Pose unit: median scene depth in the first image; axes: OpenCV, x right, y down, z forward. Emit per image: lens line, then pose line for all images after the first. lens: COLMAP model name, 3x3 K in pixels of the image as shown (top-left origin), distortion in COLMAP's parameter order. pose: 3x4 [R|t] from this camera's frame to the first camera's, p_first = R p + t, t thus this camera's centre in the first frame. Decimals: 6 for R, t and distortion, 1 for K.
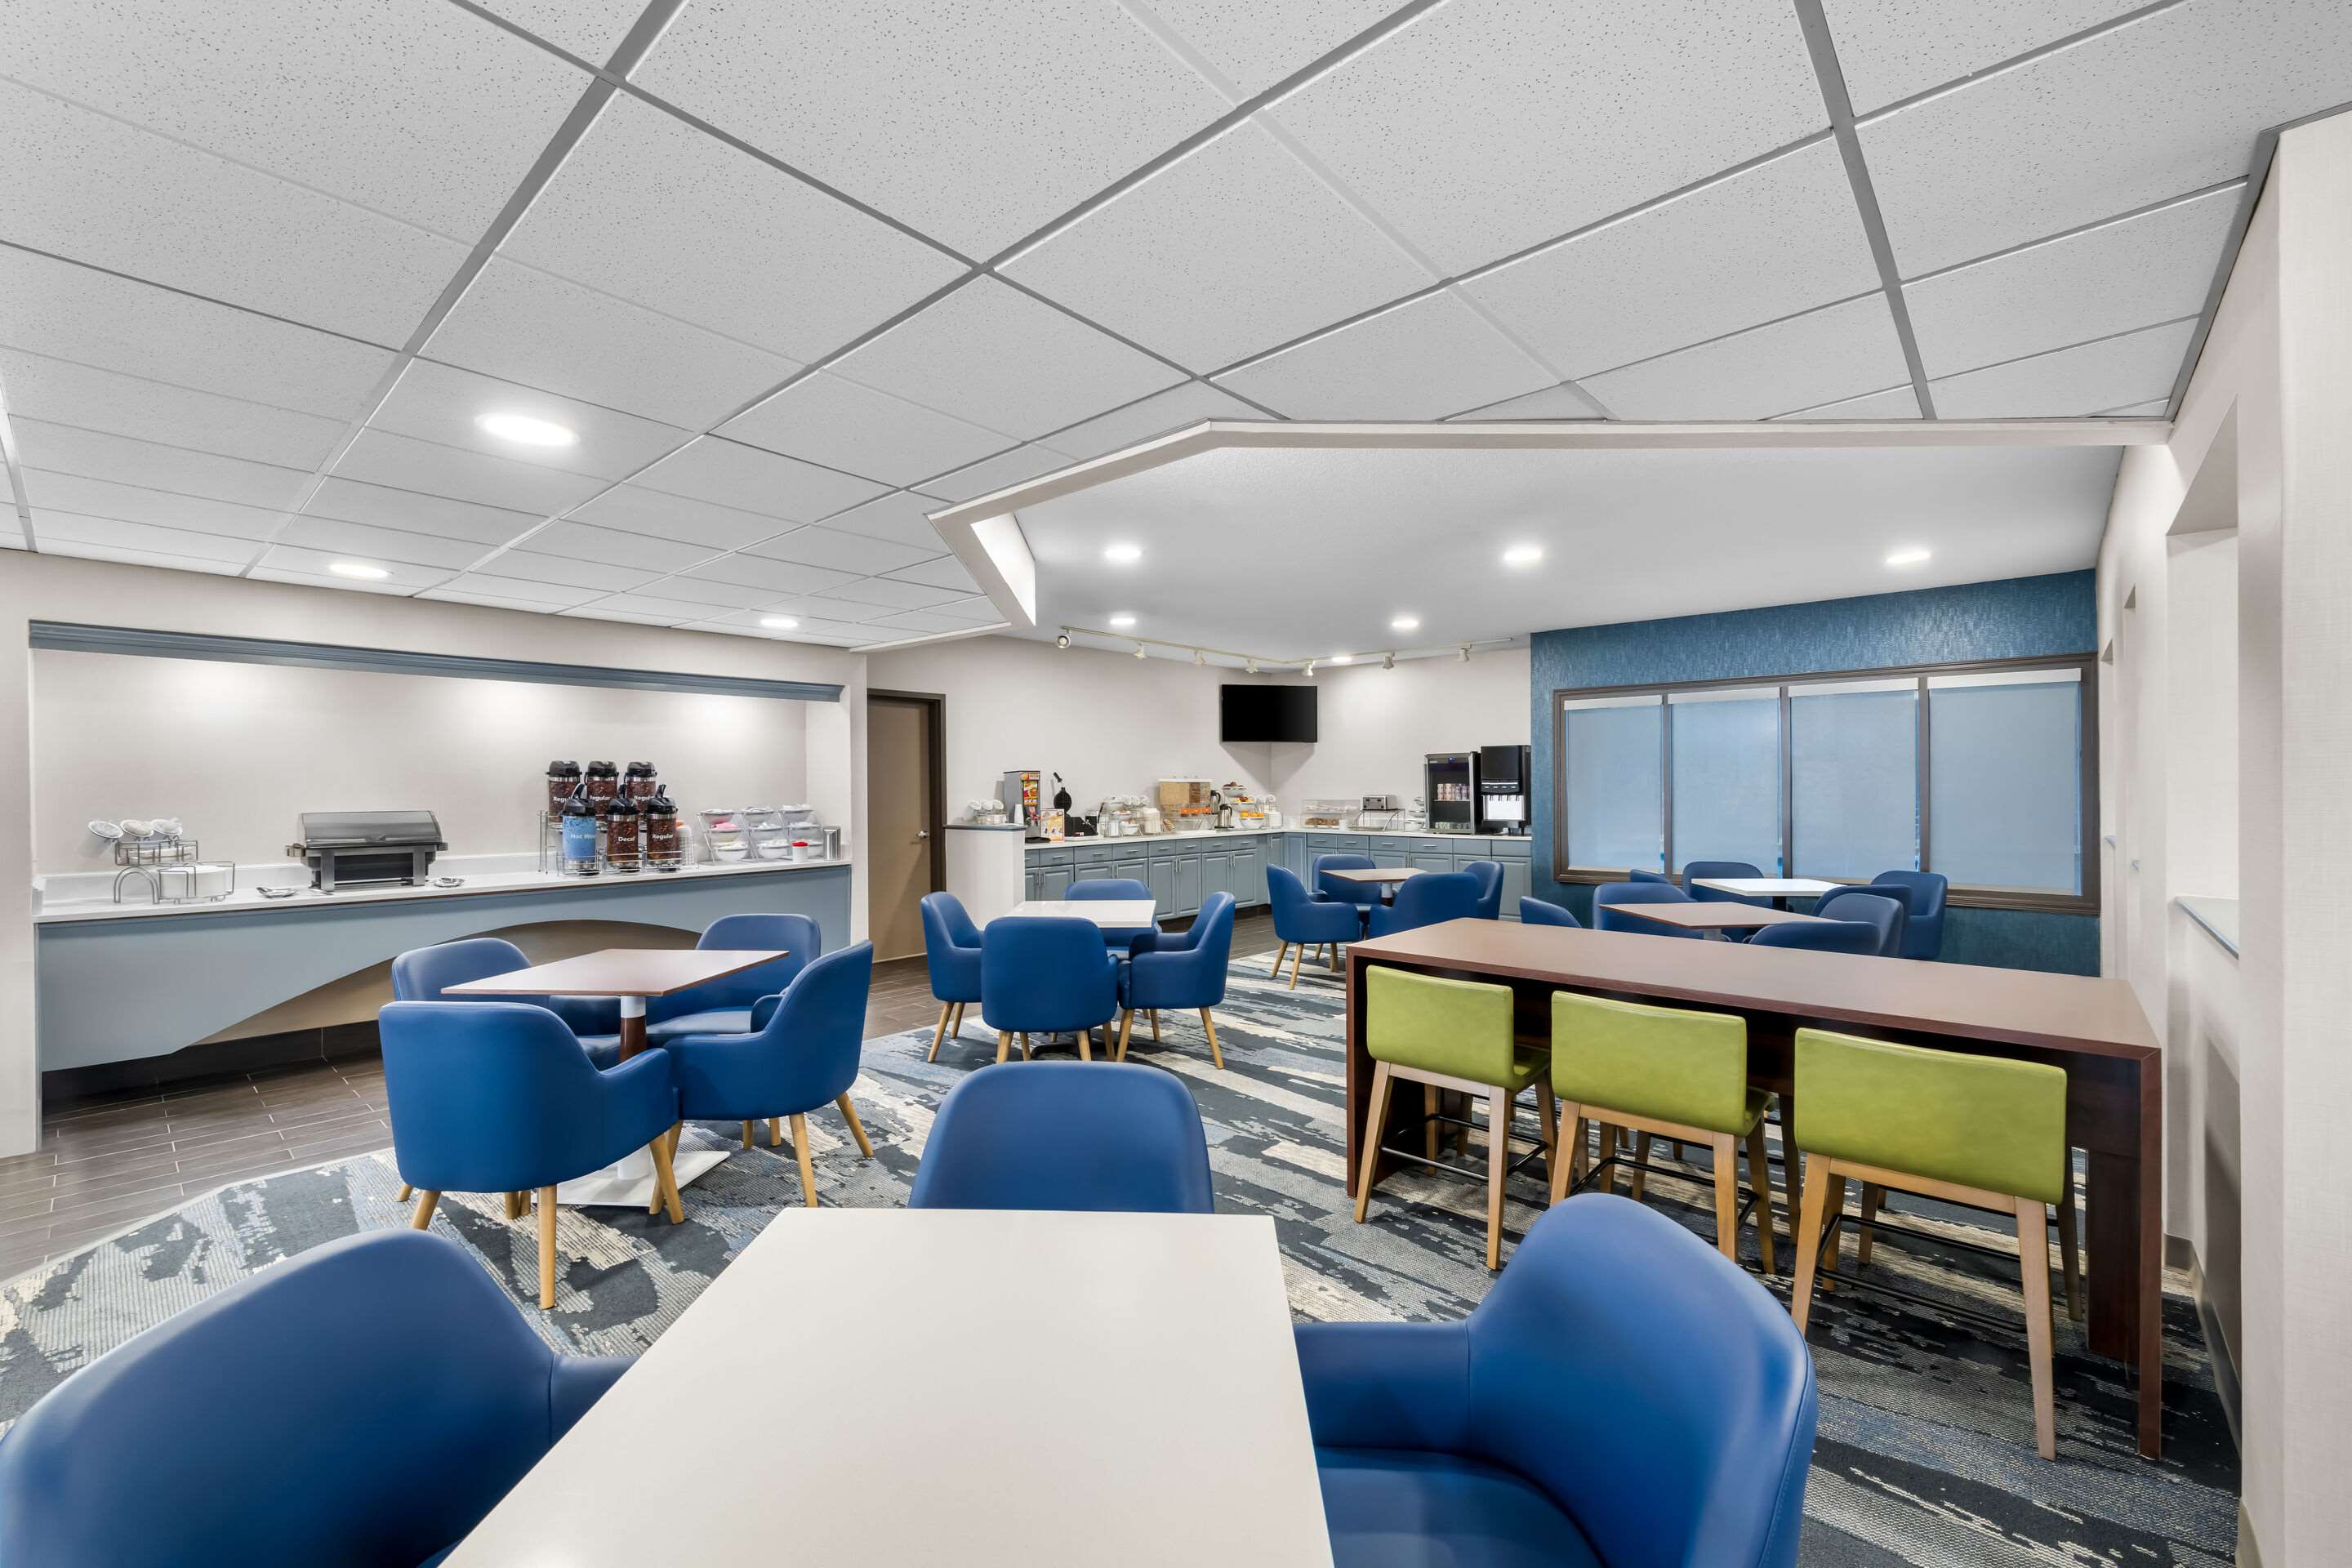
lens RADIAL K [[975.9, 0, 1170.9], [0, 975.9, 788.3], [0, 0, 1]] dist [0.004095, 0.000290]
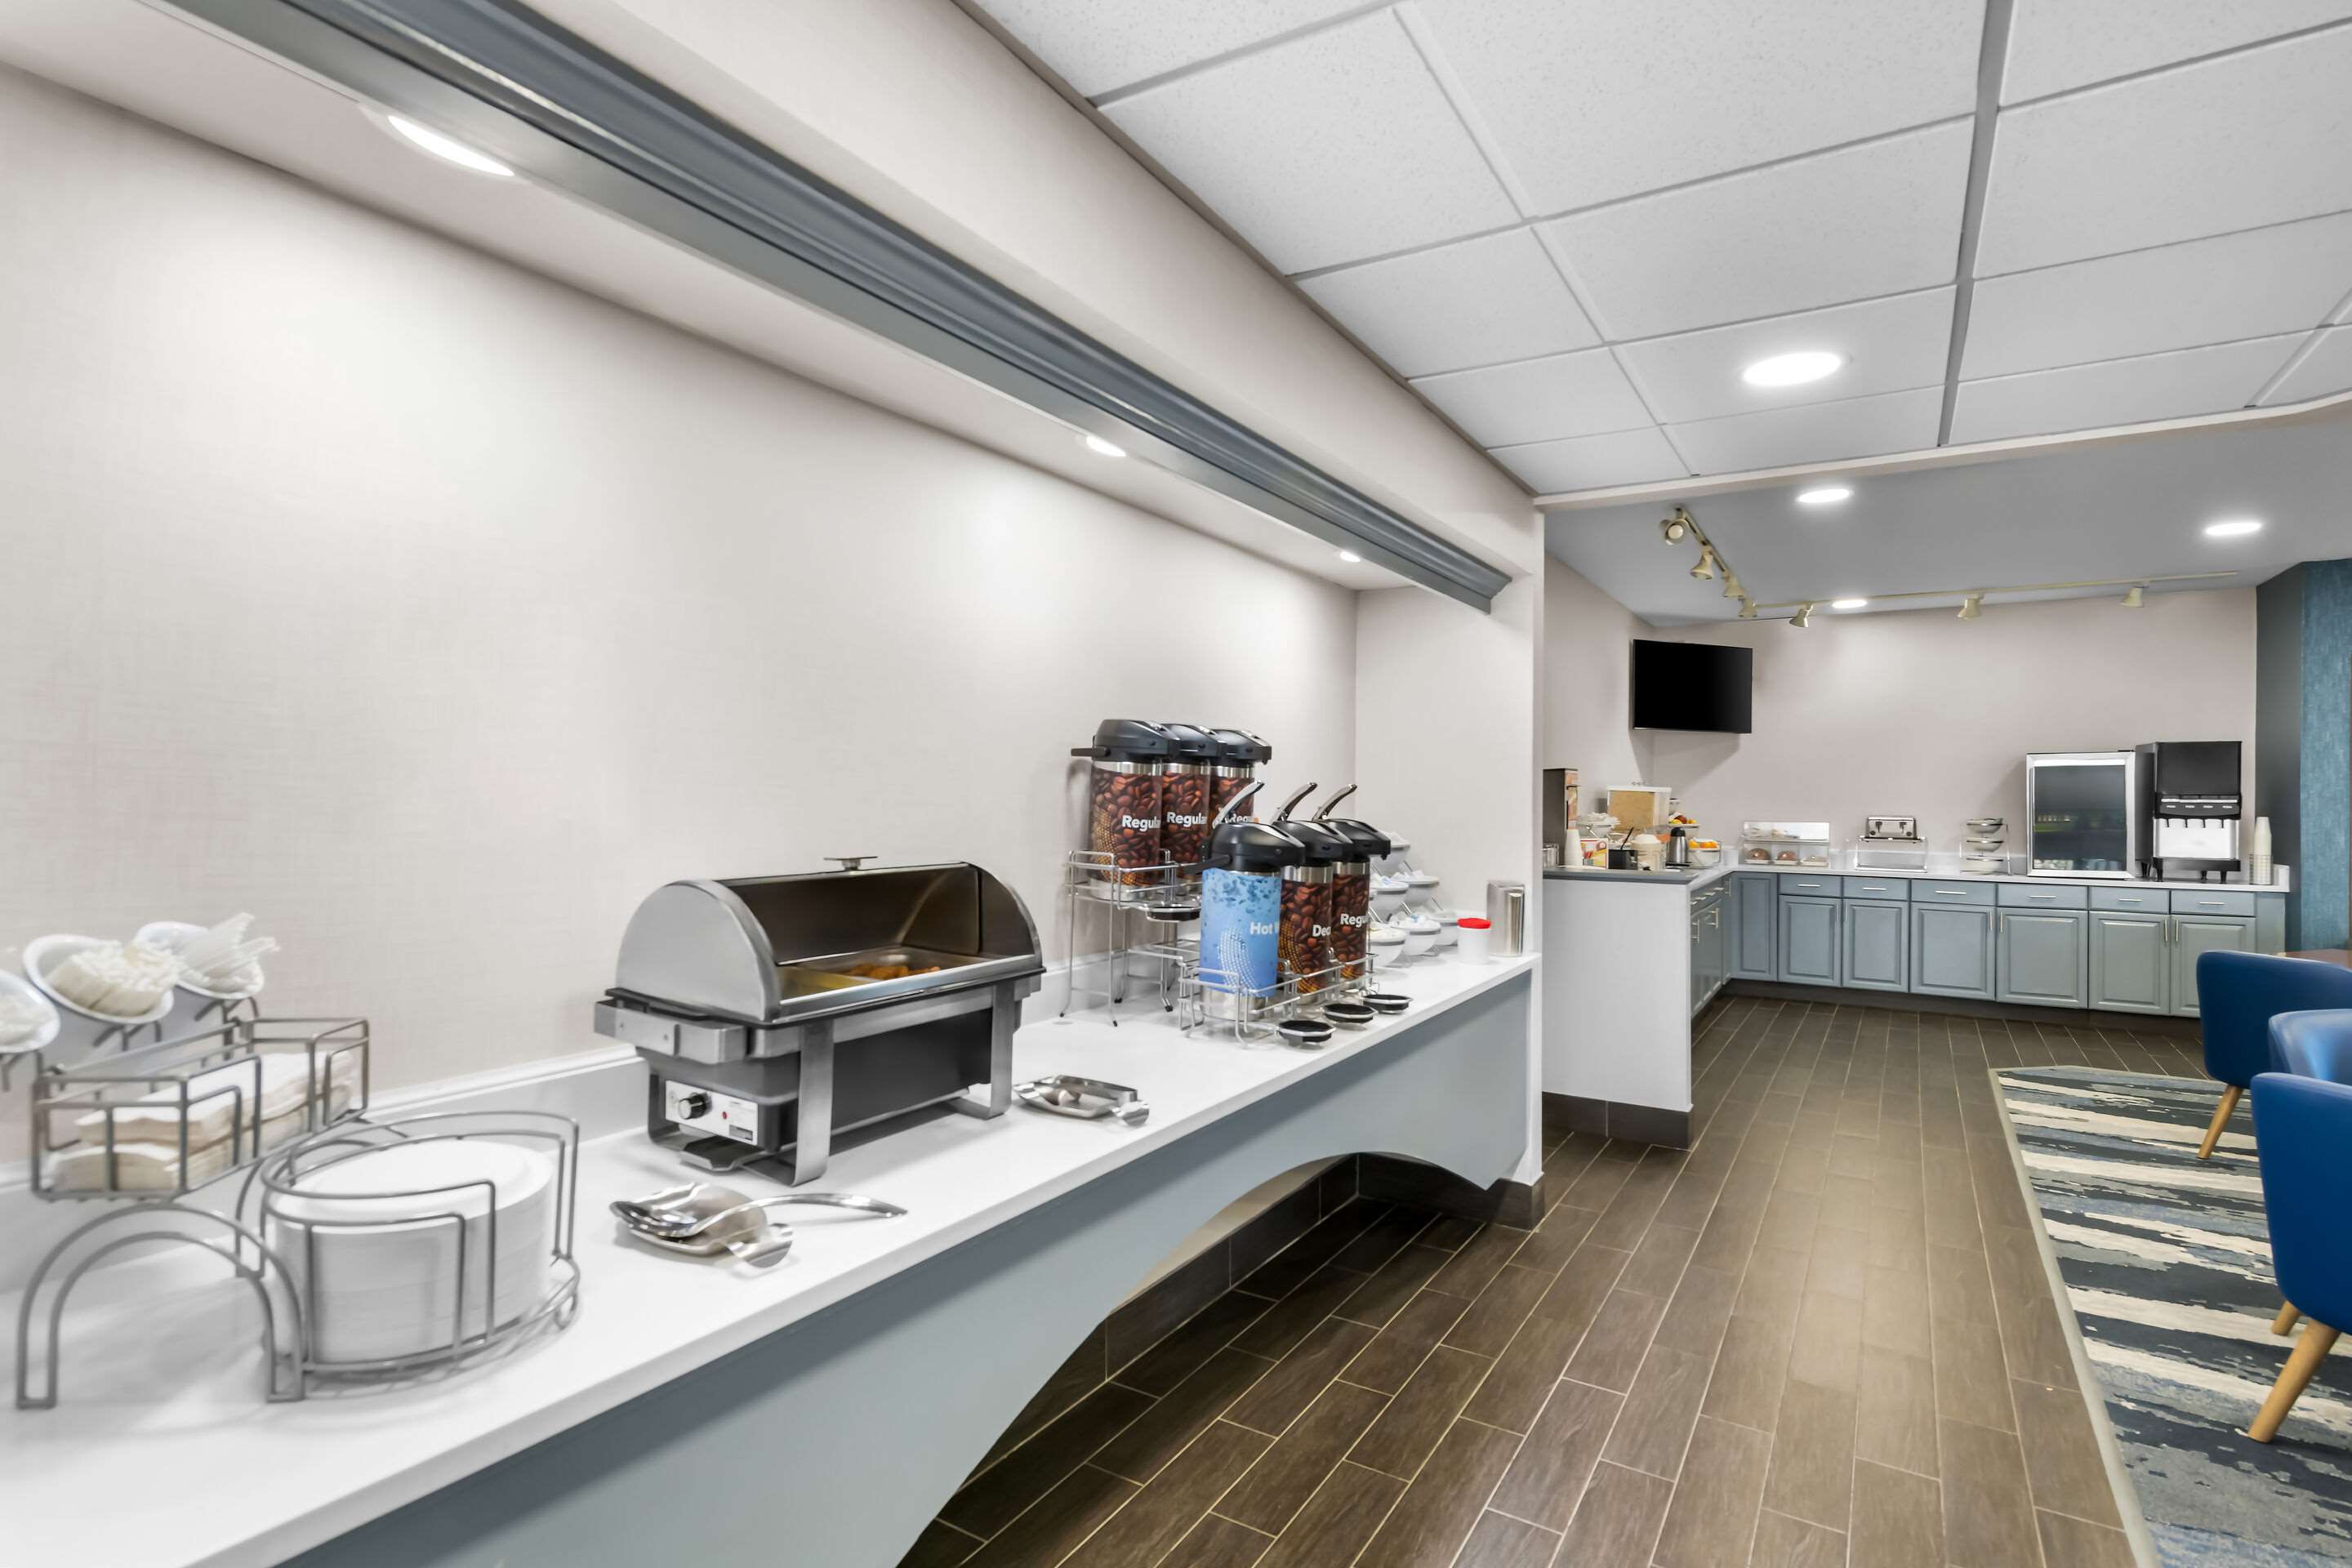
lens RADIAL K [[1149.3, 0, 1191.4], [0, 1149.3, 777.5], [0, 0, 1]] dist [-0.005890, -0.000656]
pose [[0.983169, 0.017418, 0.181869, -0.454423], [-0.015075, 0.999785, -0.014257, 0.000397], [-0.182078, 0.011275, 0.983219, 0.379388]]
